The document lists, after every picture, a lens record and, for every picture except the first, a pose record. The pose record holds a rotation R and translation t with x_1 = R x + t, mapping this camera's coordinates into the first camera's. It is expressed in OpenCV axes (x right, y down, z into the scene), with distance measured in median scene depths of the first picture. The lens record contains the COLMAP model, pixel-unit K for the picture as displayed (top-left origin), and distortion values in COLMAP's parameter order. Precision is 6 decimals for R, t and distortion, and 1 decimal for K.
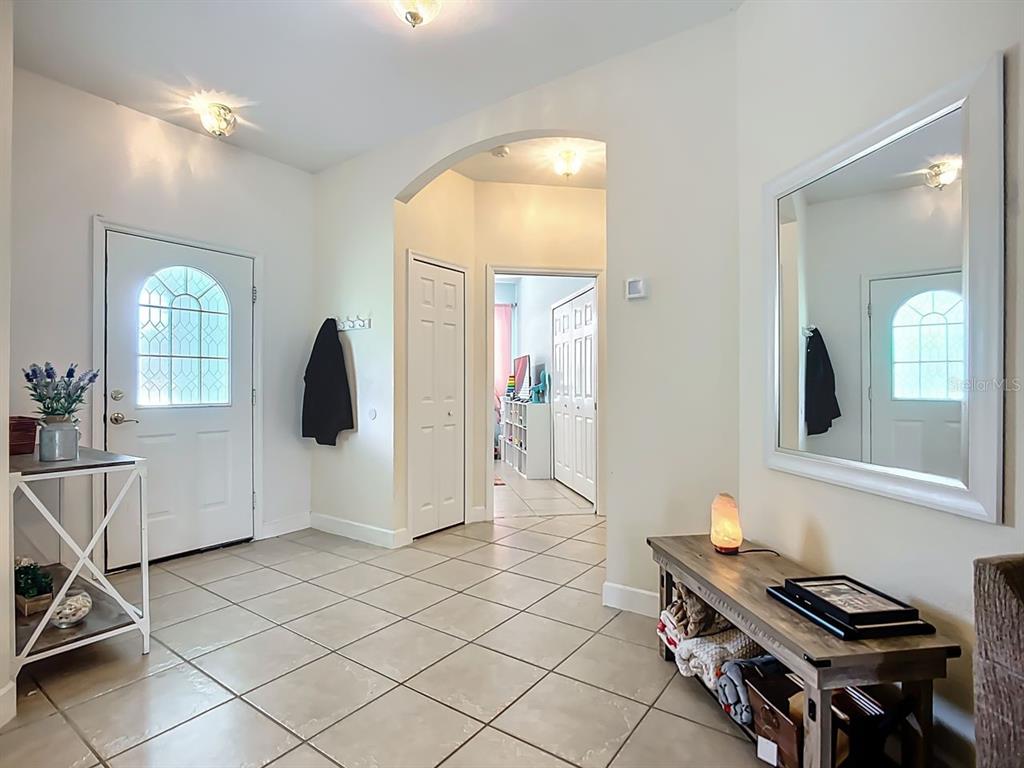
lens RADIAL K [[535.5, 0, 510.1], [0, 535.5, 379.3], [0, 0, 1]] dist [-0.002332, -0.000028]
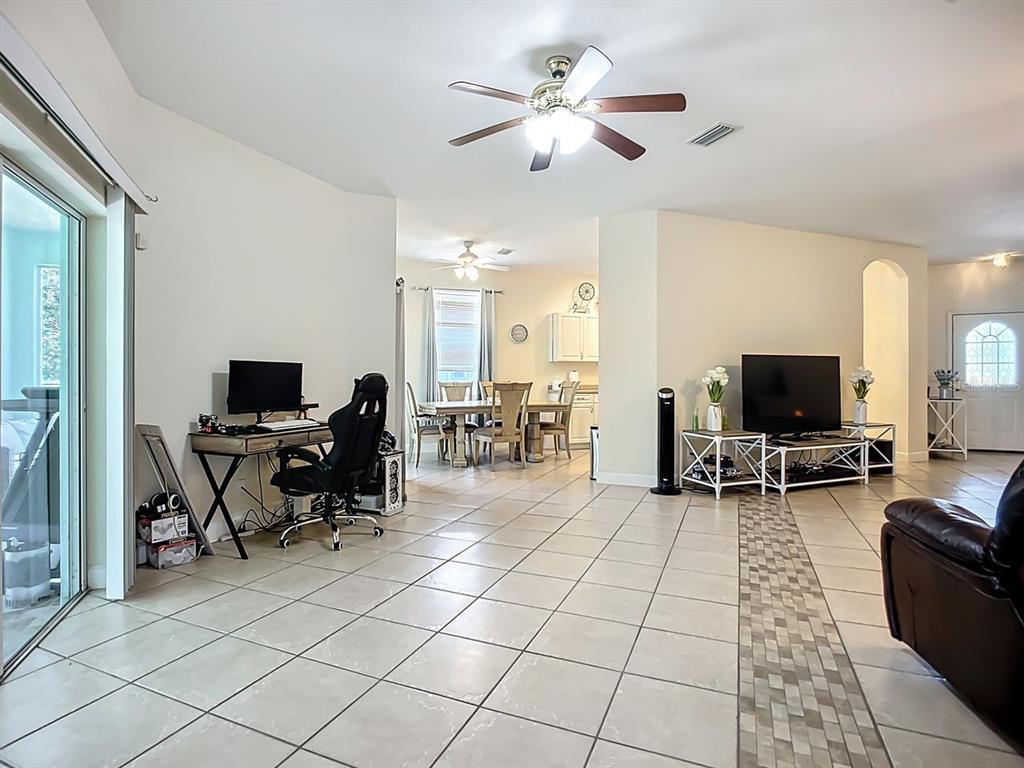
lens RADIAL K [[529.6, 0, 508.2], [0, 529.6, 382.4], [0, 0, 1]] dist [-0.028647, 0.000196]
pose [[0.200504, 0.001414, -0.979692, 1.832191], [0.005500, 0.999982, 0.002569, 0.030476], [0.979678, -0.005903, 0.200492, -2.330876]]
